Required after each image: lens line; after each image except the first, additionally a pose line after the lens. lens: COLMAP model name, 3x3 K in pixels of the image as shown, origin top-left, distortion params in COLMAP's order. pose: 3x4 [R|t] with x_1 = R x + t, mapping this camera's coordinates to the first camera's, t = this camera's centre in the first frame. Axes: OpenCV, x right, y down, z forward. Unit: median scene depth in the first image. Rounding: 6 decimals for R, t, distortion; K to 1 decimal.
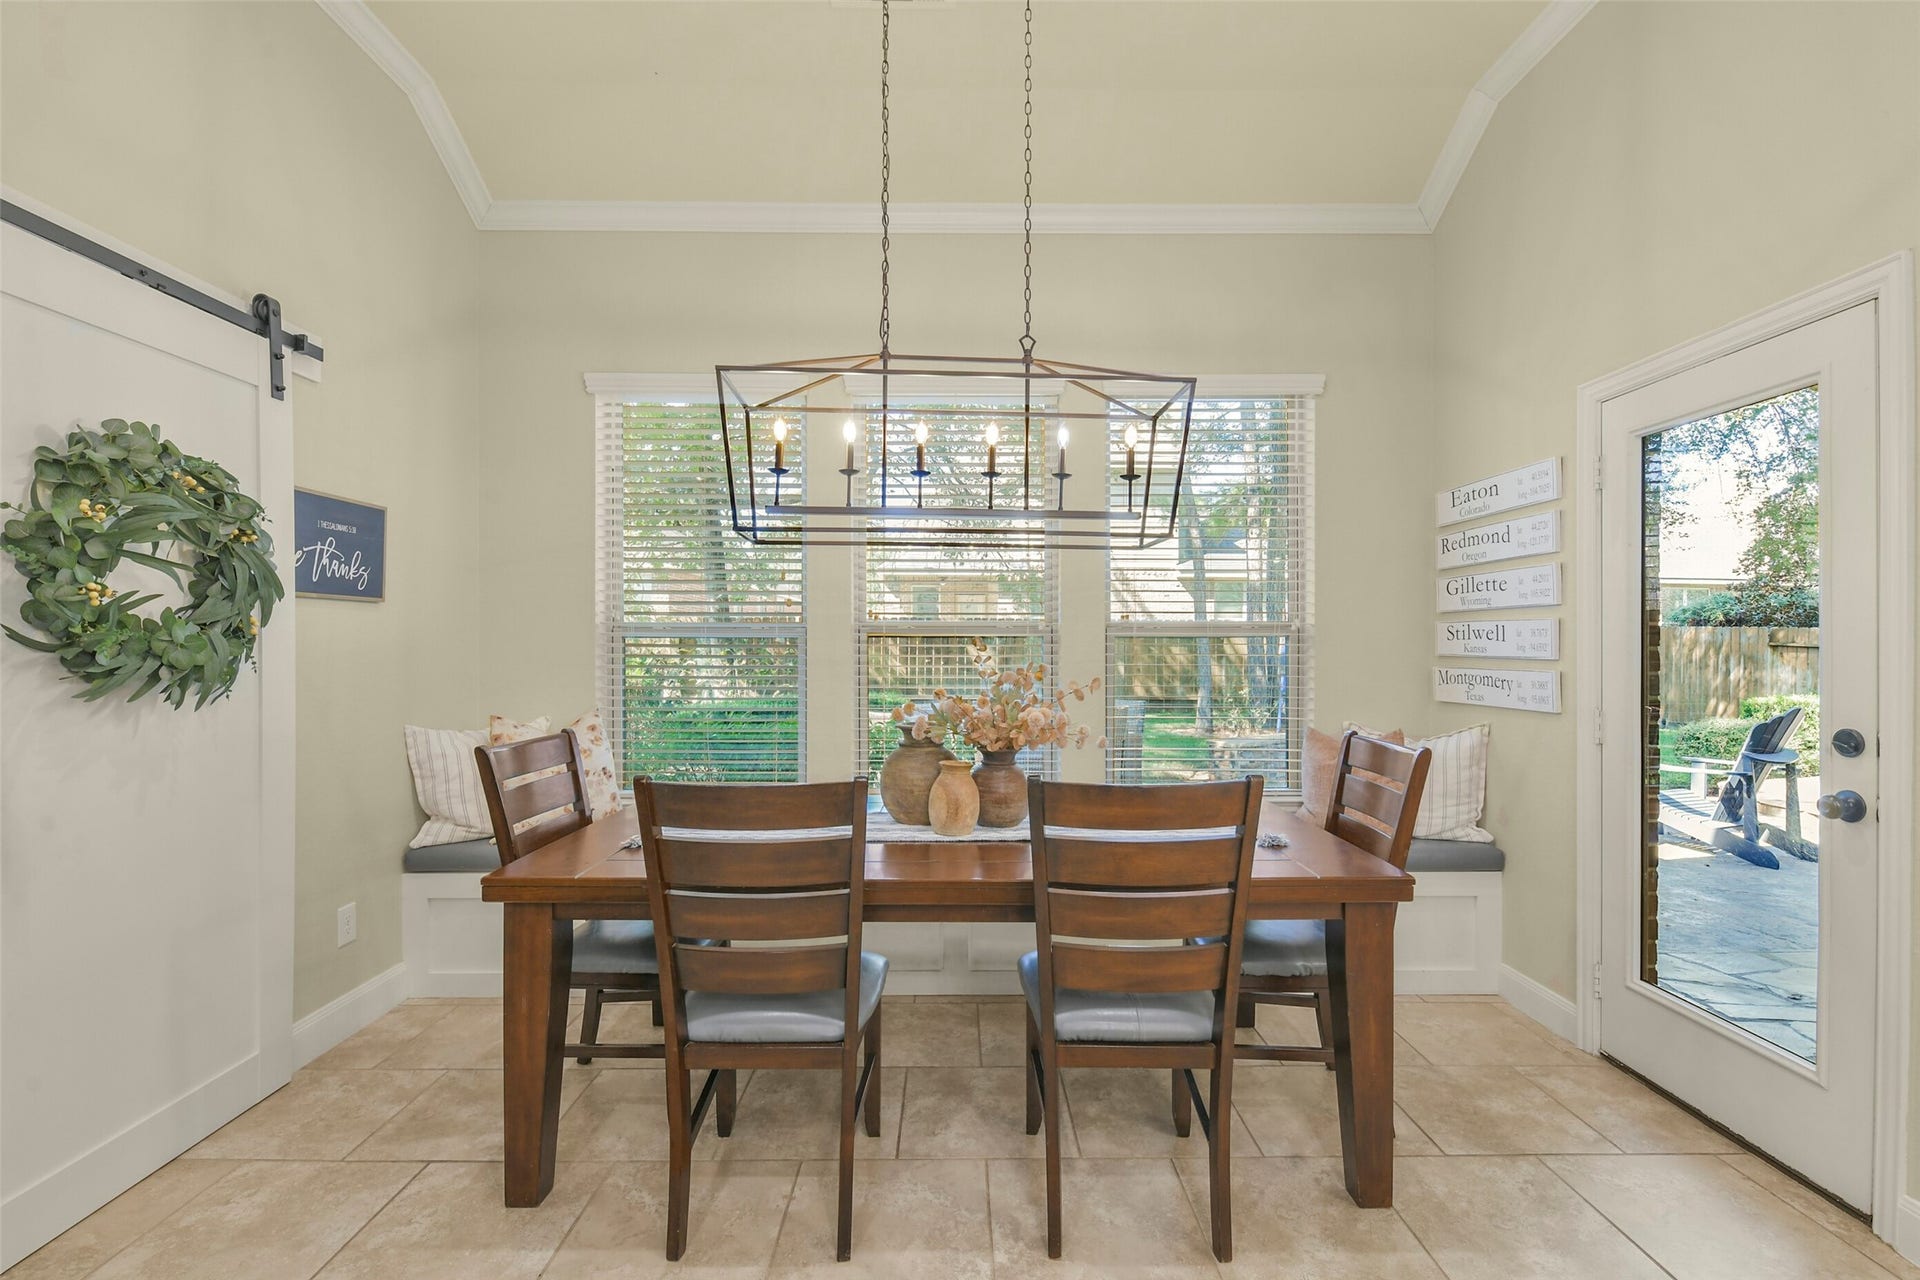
lens RADIAL K [[854.1, 0, 960.0], [0, 854.1, 640.0], [0, 0, 1]] dist [-0.008186, -0.001008]
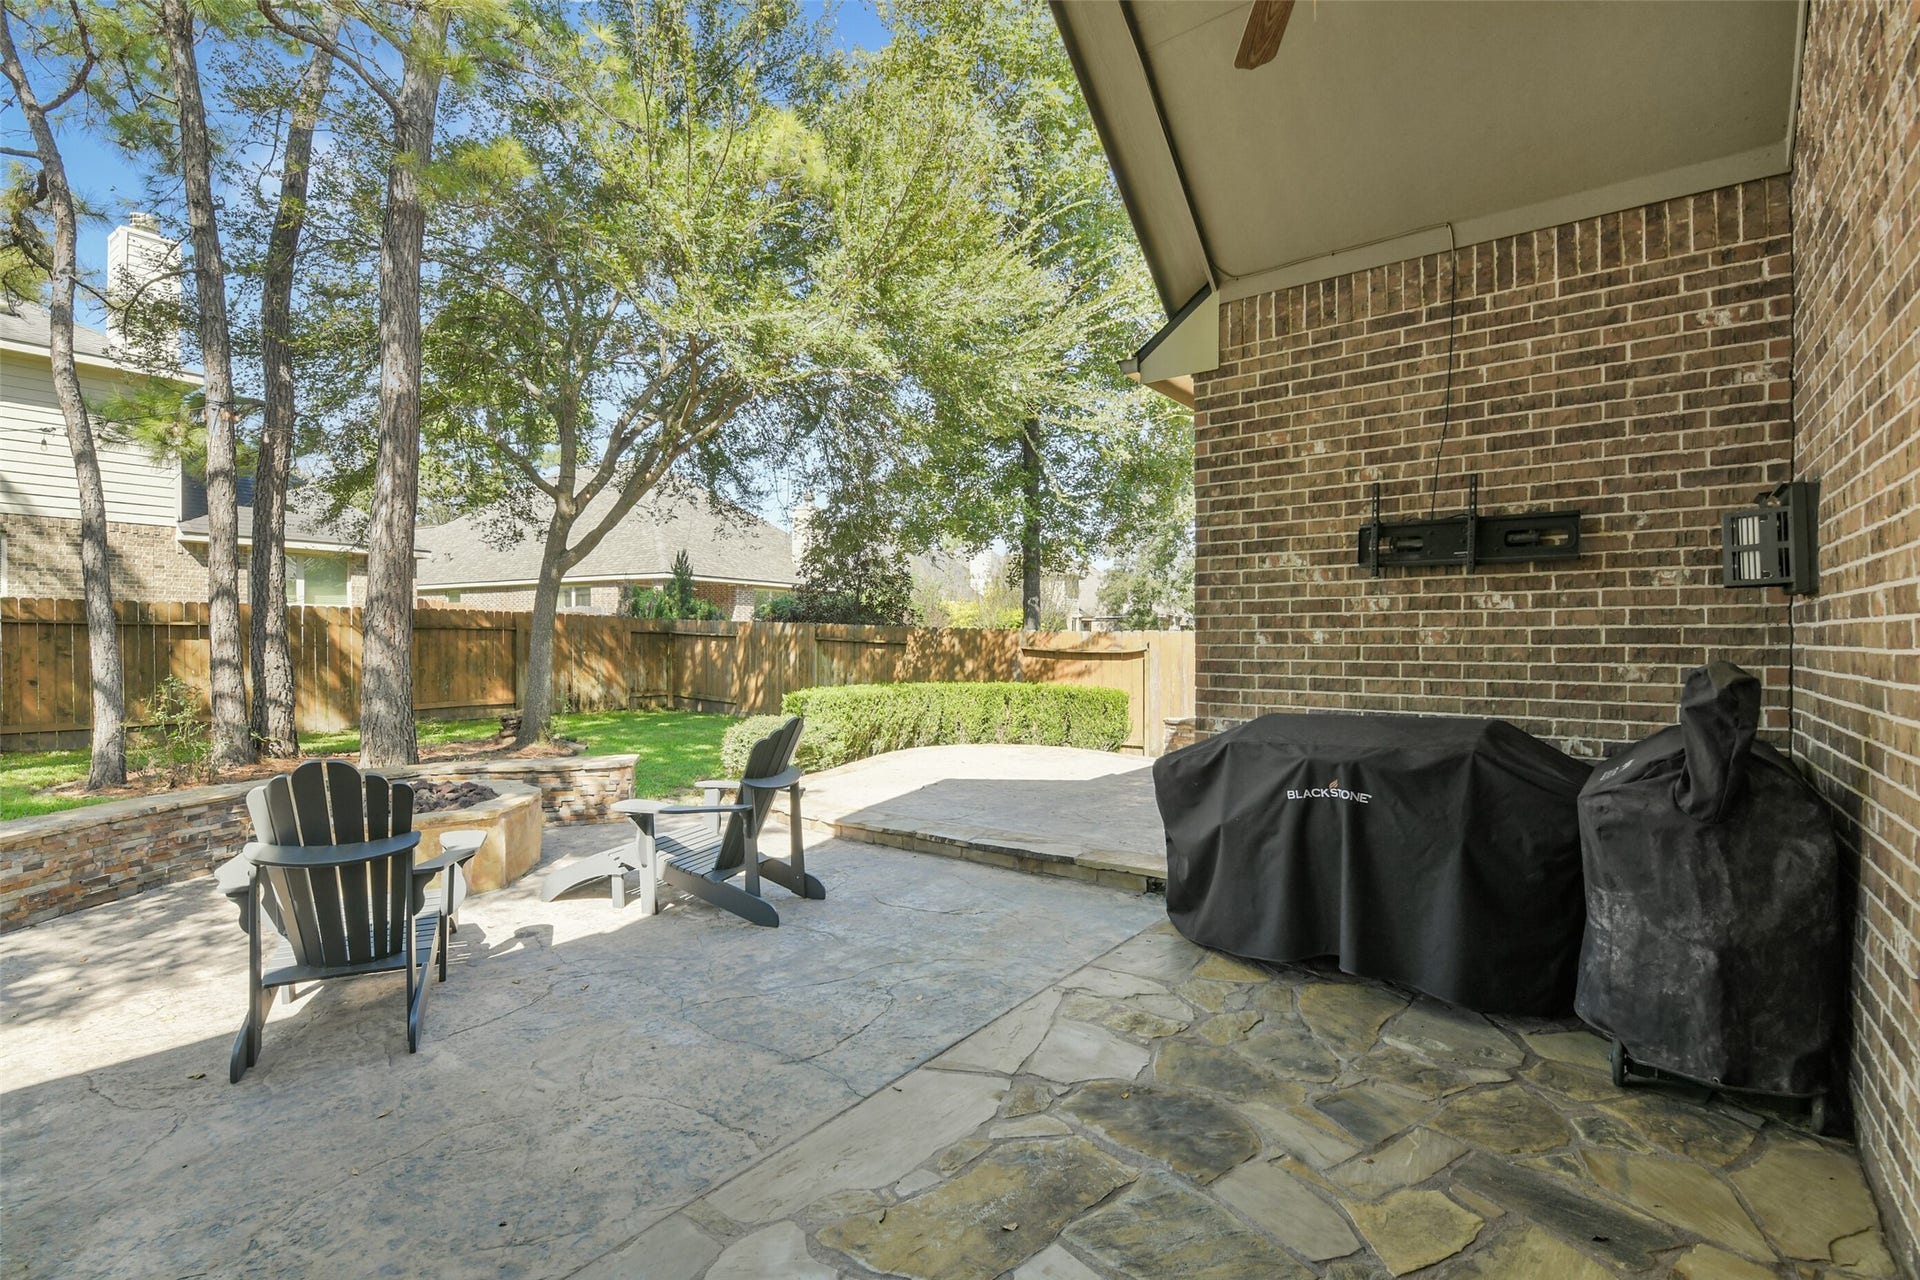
lens RADIAL K [[854.1, 0, 960.0], [0, 854.1, 640.0], [0, 0, 1]] dist [-0.008186, -0.001008]
pose [[0.612639, -0.004328, 0.790351, 0.175344], [-0.002846, 0.999966, 0.007682, -0.001536], [-0.790358, -0.006955, 0.612606, 0.149483]]
